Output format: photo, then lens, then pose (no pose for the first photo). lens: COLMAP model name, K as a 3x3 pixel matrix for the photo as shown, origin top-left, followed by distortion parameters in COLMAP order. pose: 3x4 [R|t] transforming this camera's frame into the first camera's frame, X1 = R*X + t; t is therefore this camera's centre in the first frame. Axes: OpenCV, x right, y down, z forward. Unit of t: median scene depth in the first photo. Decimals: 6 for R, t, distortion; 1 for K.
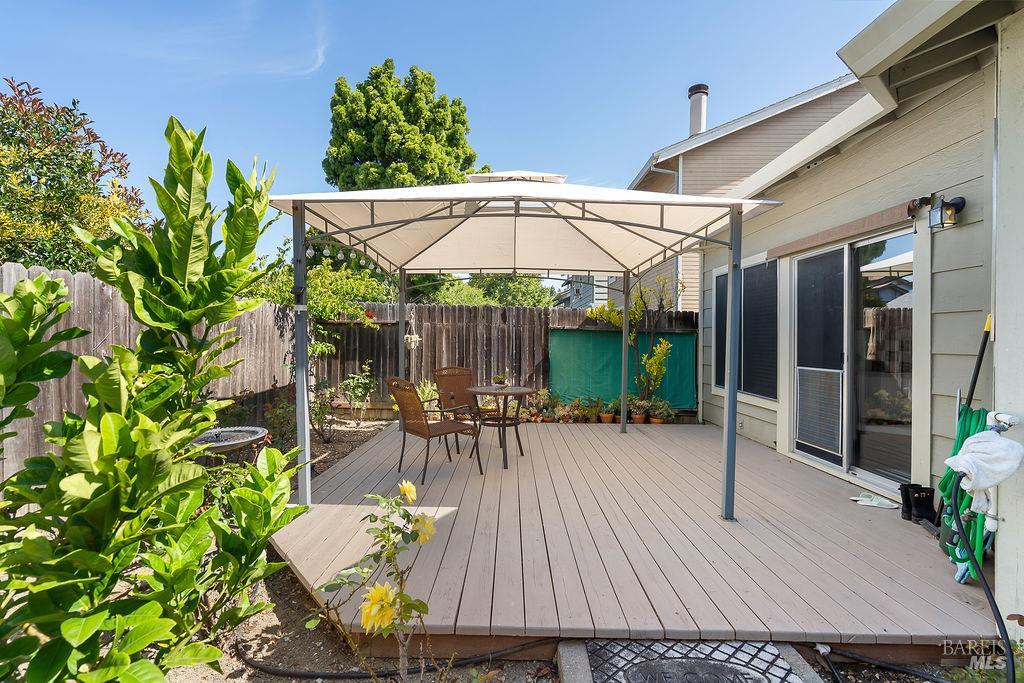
lens RADIAL K [[466.0, 0, 510.3], [0, 466.0, 341.1], [0, 0, 1]] dist [0.004618, 0.000310]
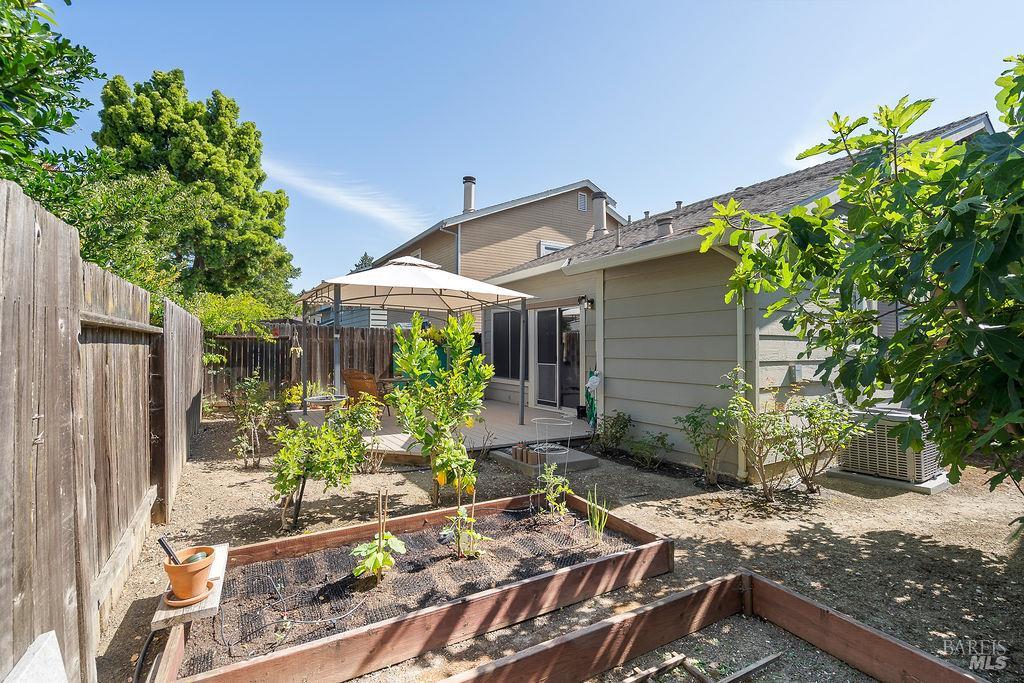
lens RADIAL K [[466.0, 0, 510.3], [0, 466.0, 341.1], [0, 0, 1]] dist [0.004618, 0.000310]
pose [[0.851900, 0.005279, 0.523679, -0.258650], [0.004439, 0.999840, -0.017301, -0.003600], [-0.523686, 0.017063, 0.851740, -0.314668]]
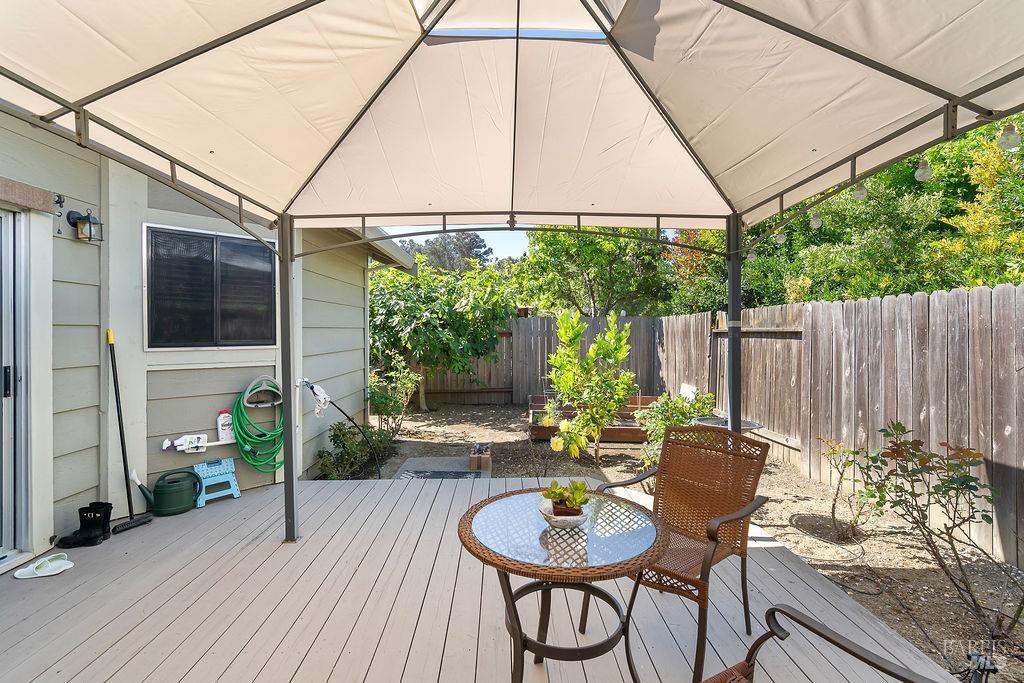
lens RADIAL K [[466.0, 0, 510.3], [0, 466.0, 341.1], [0, 0, 1]] dist [0.004618, 0.000310]
pose [[-0.999748, -0.004329, -0.022044, 0.011761], [-0.004910, 0.999640, 0.026361, -0.017558], [0.021921, 0.026463, -0.999409, 0.590193]]
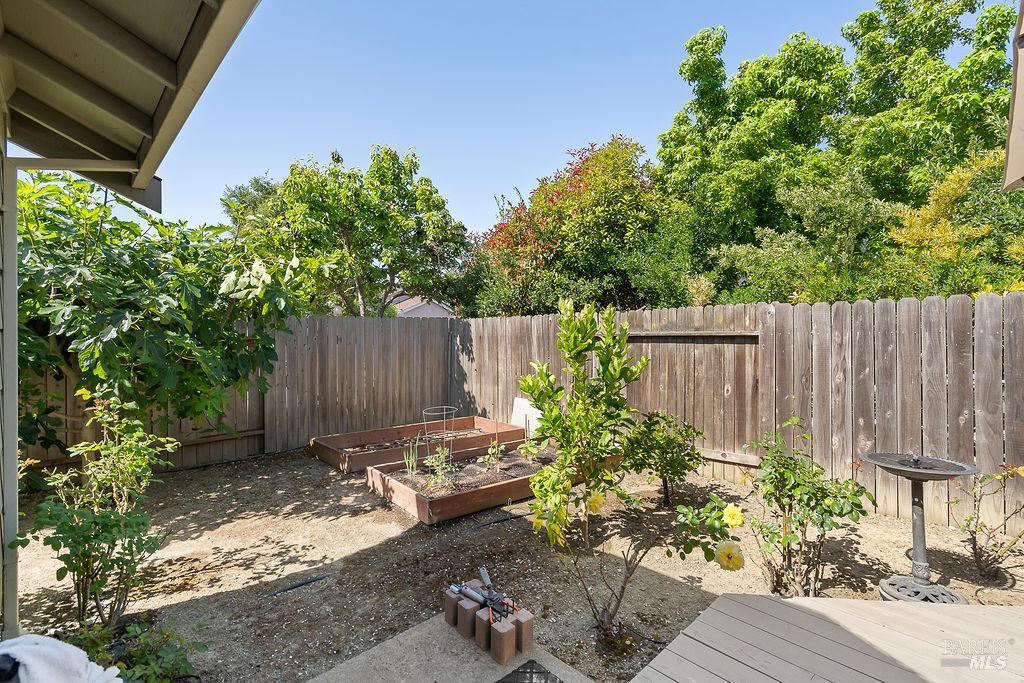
lens RADIAL K [[466.0, 0, 510.3], [0, 466.0, 341.1], [0, 0, 1]] dist [0.004618, 0.000310]
pose [[-0.722649, 0.006087, -0.691188, 0.170134], [-0.002650, 0.999929, 0.011575, -0.015488], [0.691210, 0.010196, -0.722582, 0.278727]]
